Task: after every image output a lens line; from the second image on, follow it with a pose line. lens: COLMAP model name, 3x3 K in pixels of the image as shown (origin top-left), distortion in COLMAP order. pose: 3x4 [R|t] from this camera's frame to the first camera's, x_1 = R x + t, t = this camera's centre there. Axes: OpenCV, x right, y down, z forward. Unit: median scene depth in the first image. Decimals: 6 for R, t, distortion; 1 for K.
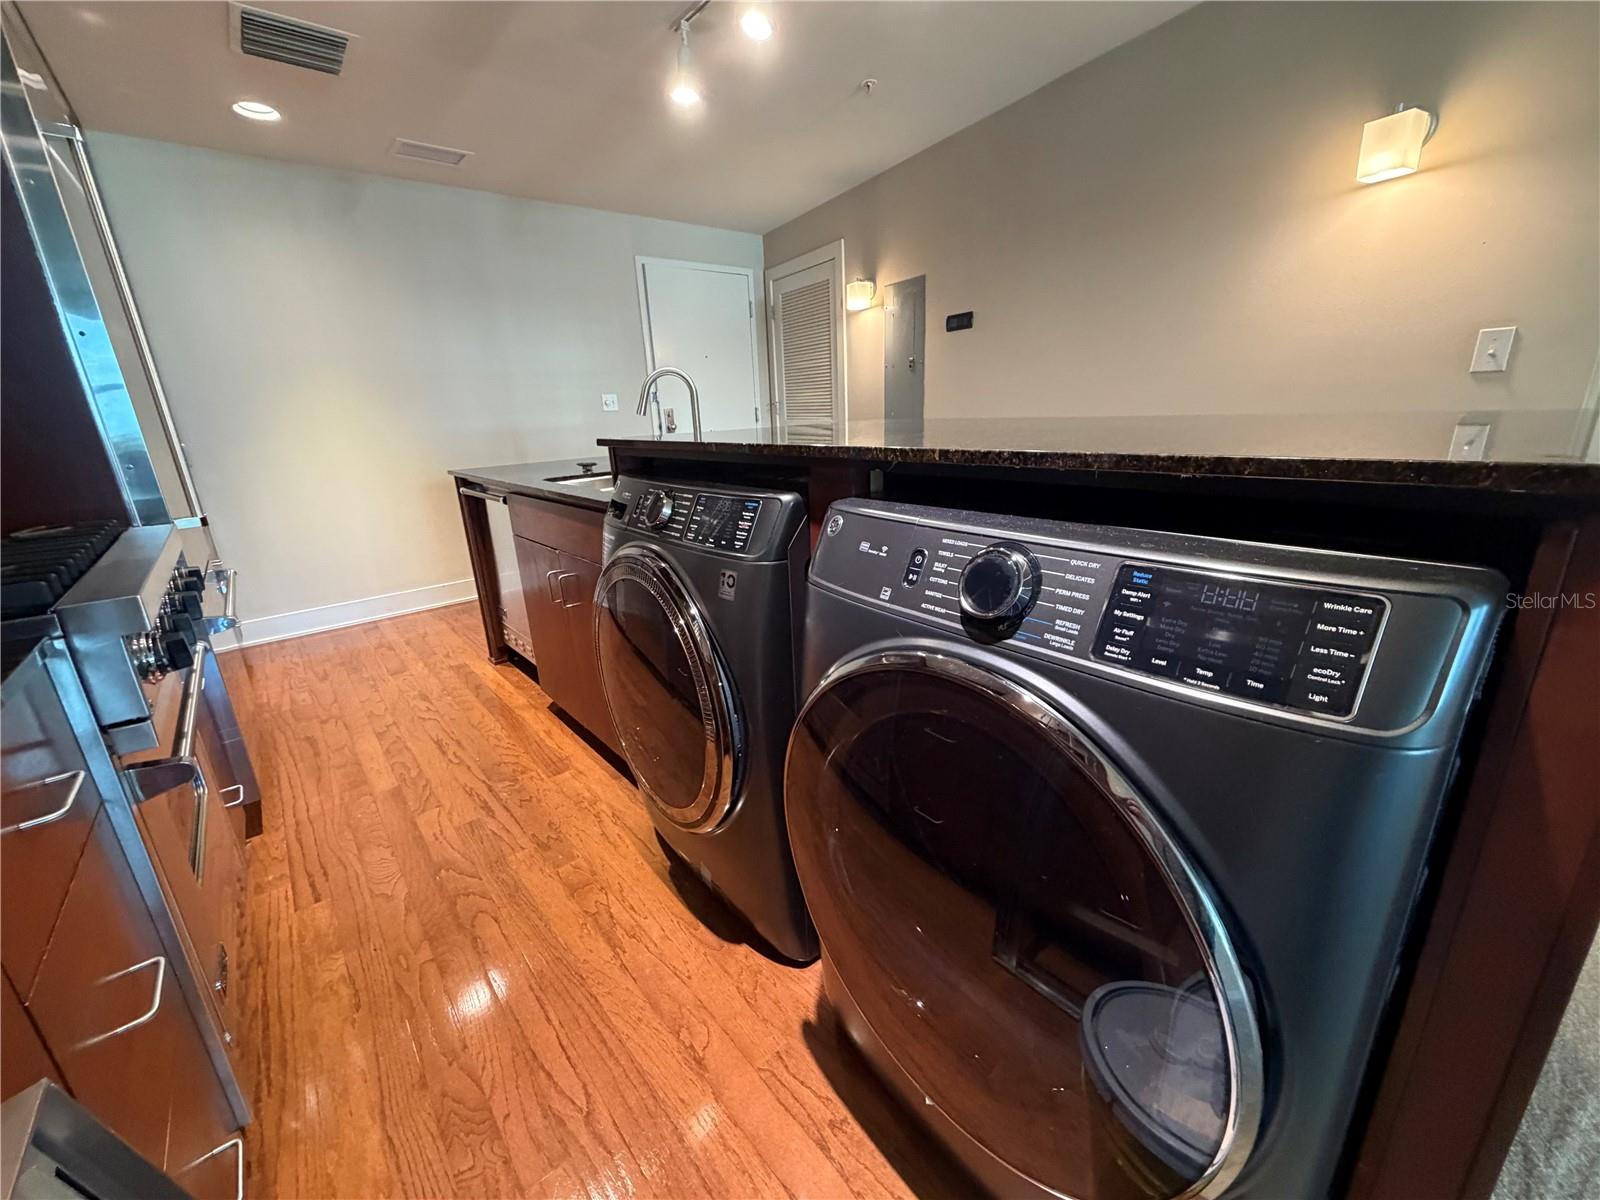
lens RADIAL K [[634.0, 0, 790.8], [0, 634.0, 603.6], [0, 0, 1]] dist [-0.002449, 0.000138]
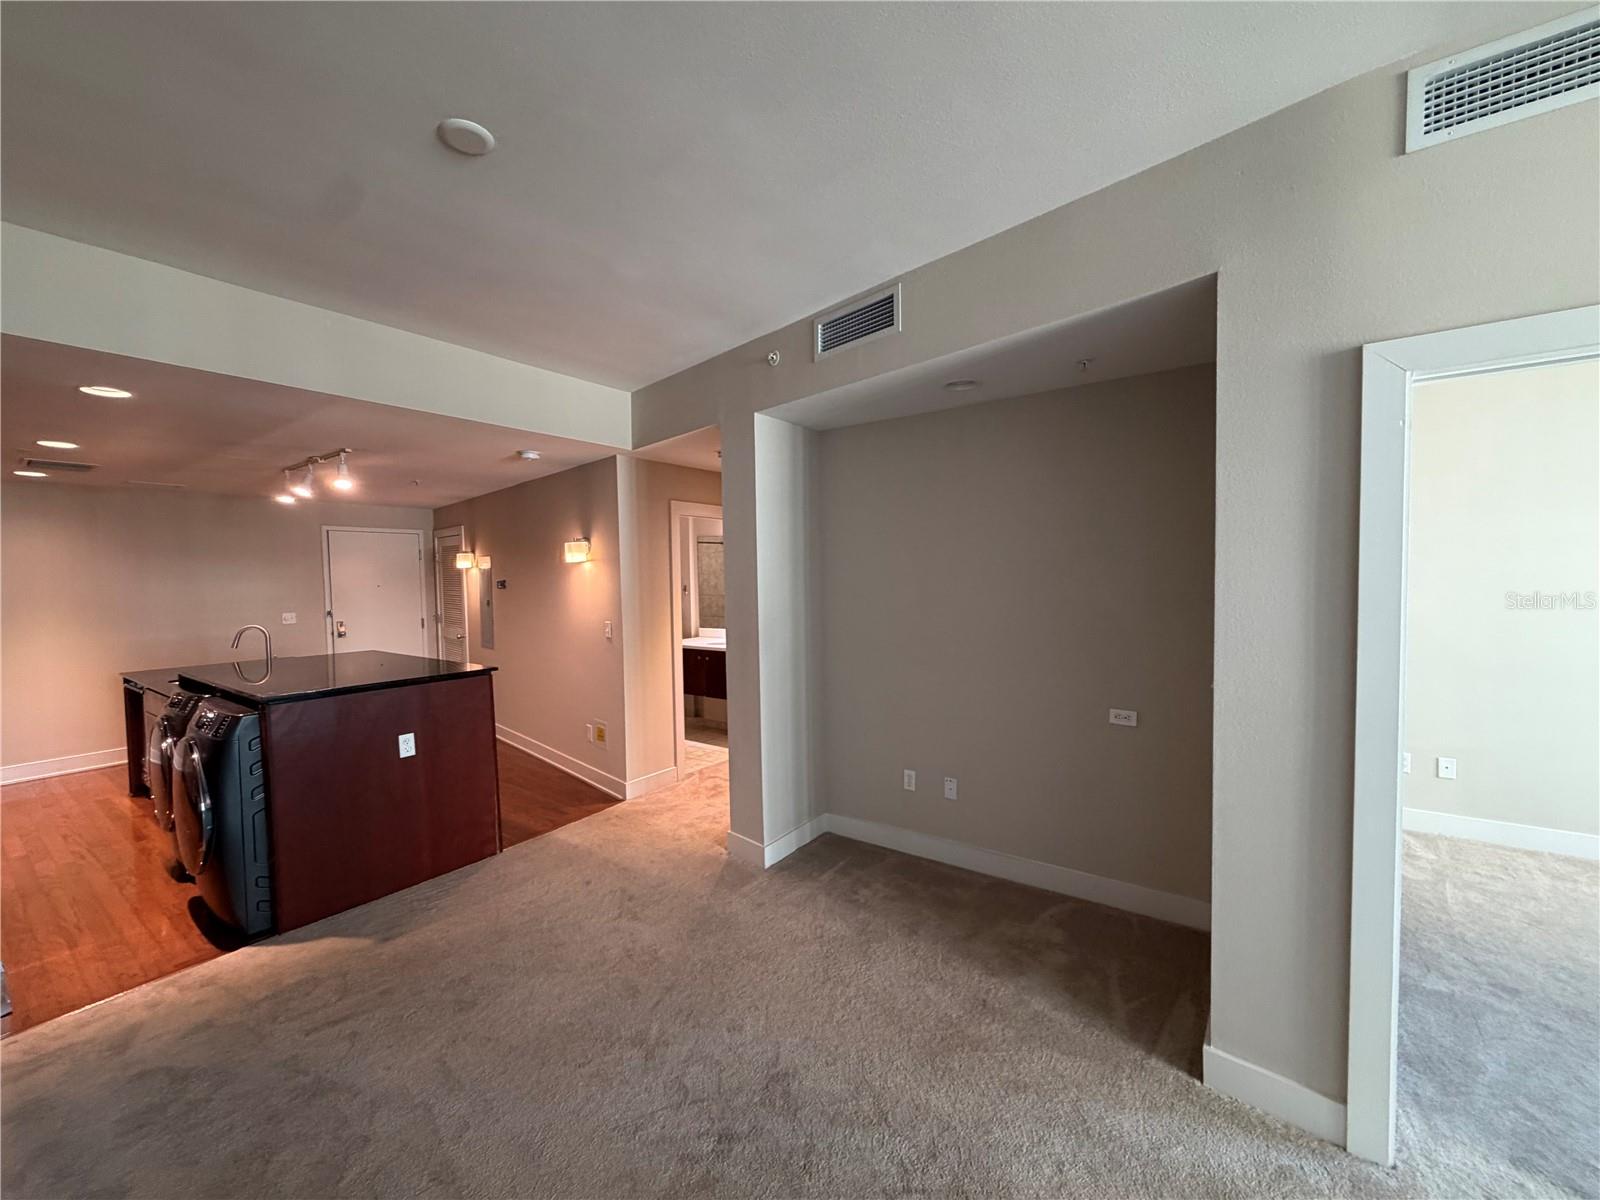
lens RADIAL K [[634.0, 0, 799.3], [0, 634.0, 602.4], [0, 0, 1]] dist [-0.002449, 0.000138]
pose [[0.968335, 0.017423, 0.249044, 1.021150], [0.048243, 0.965700, -0.255139, 0.155321], [-0.244947, 0.259075, 0.934281, -1.368147]]
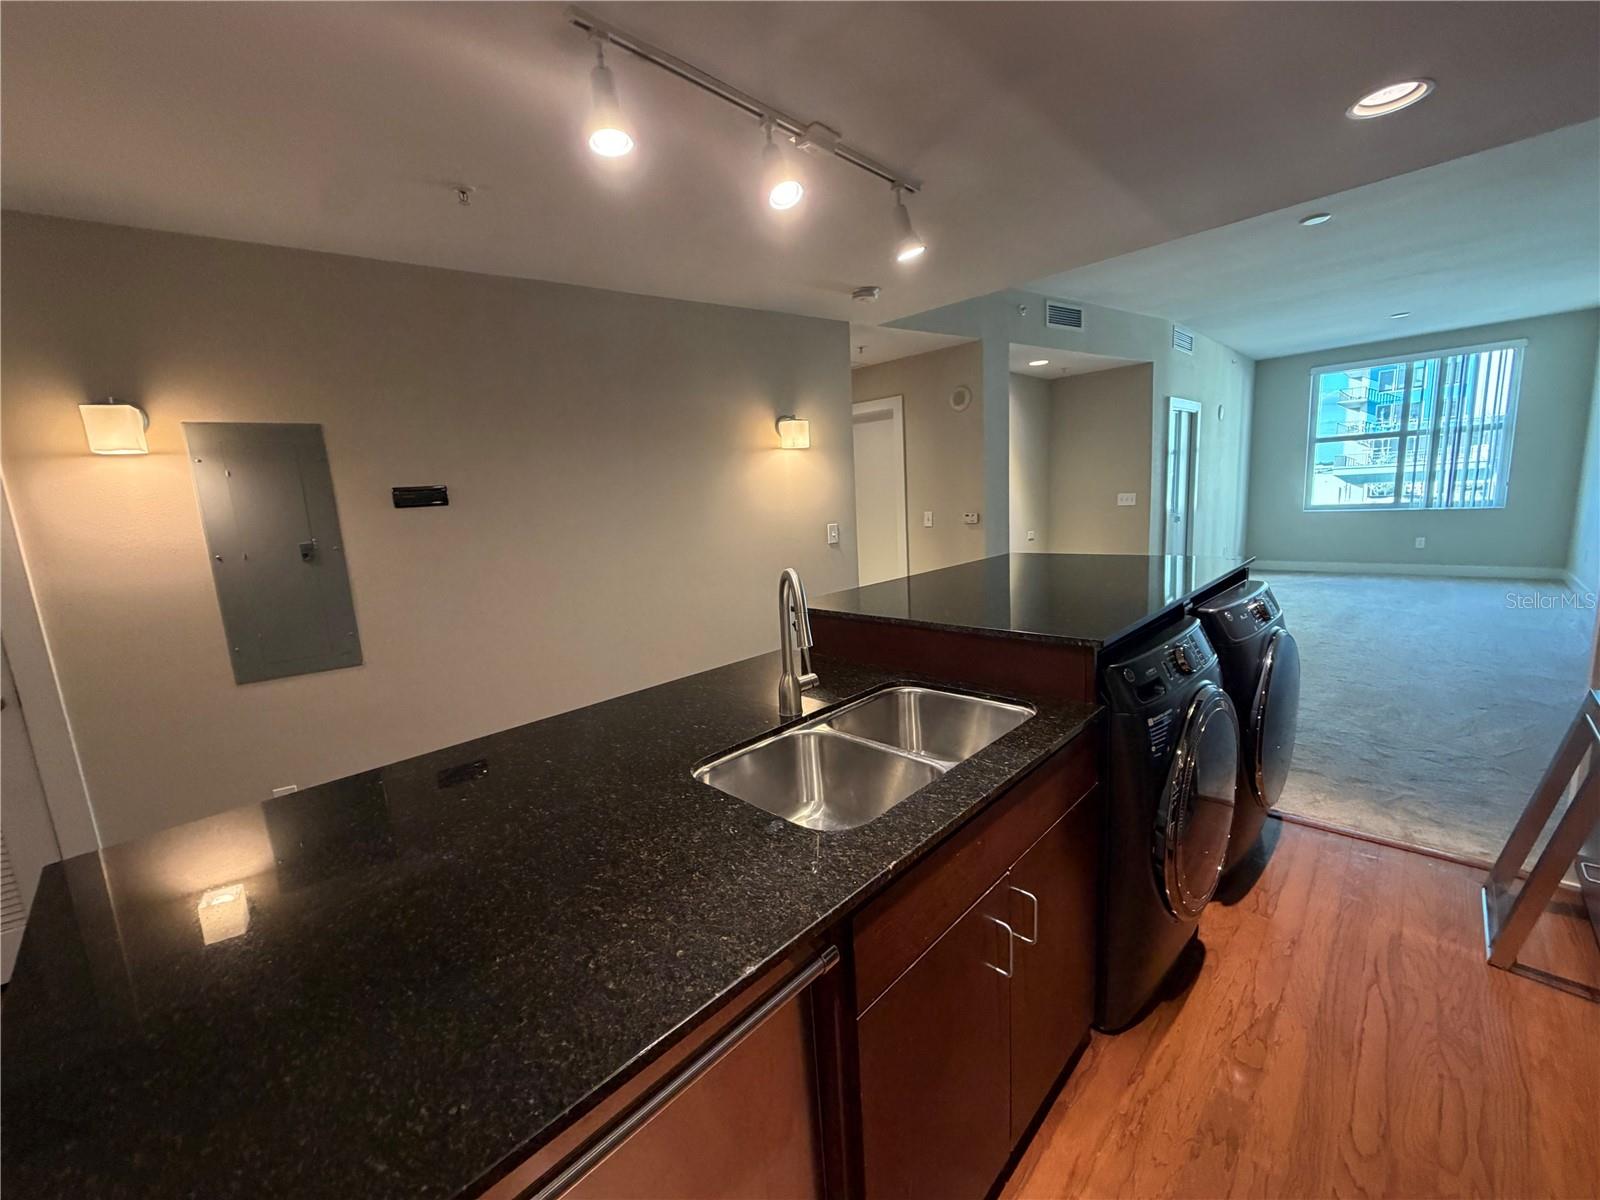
lens RADIAL K [[634.0, 0, 800.8], [0, 634.0, 592.7], [0, 0, 1]] dist [-0.002449, 0.000138]
pose [[-0.092393, -0.101726, 0.990513, -0.862181], [0.356298, 0.925524, 0.128286, -0.442543], [-0.929793, 0.364771, -0.049267, 1.059350]]
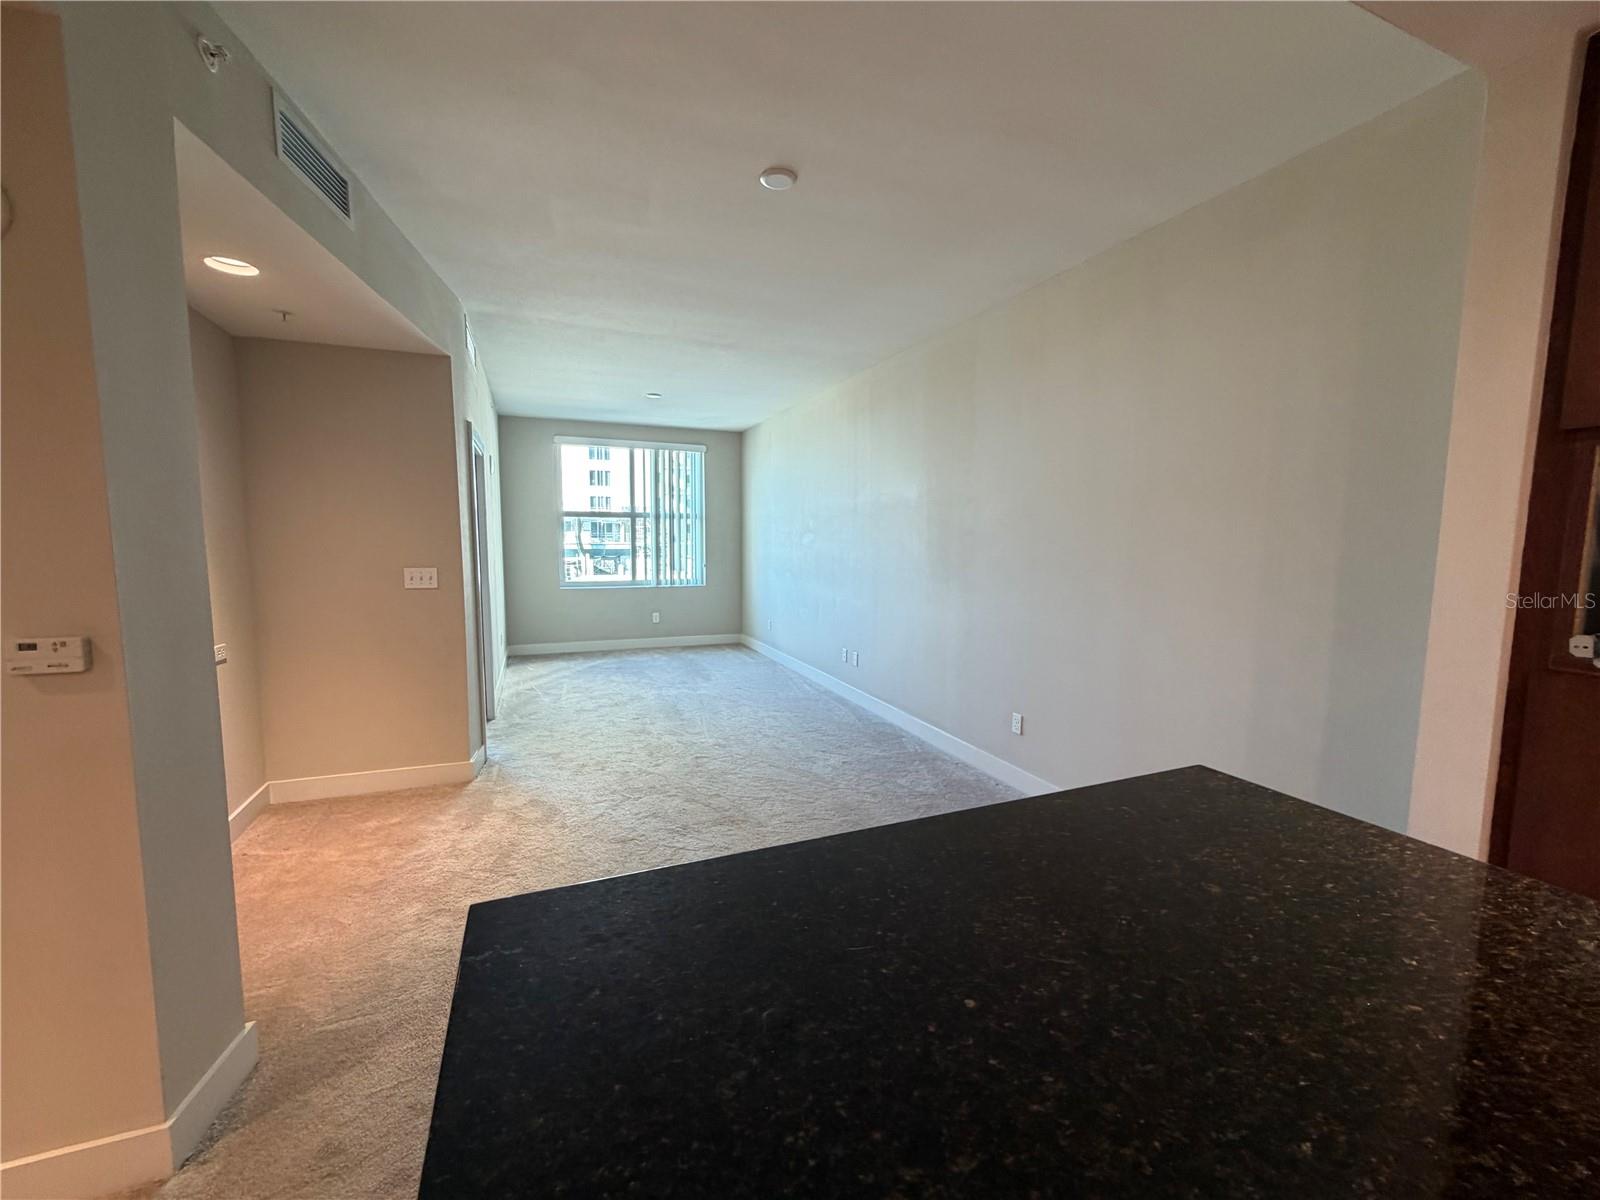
lens RADIAL K [[634.0, 0, 791.6], [0, 634.0, 599.5], [0, 0, 1]] dist [-0.002449, 0.000138]
pose [[-0.951636, 0.011210, 0.307024, 0.411957], [0.126751, 0.924648, 0.359110, -0.367766], [-0.279863, 0.380657, -0.881349, 0.626942]]
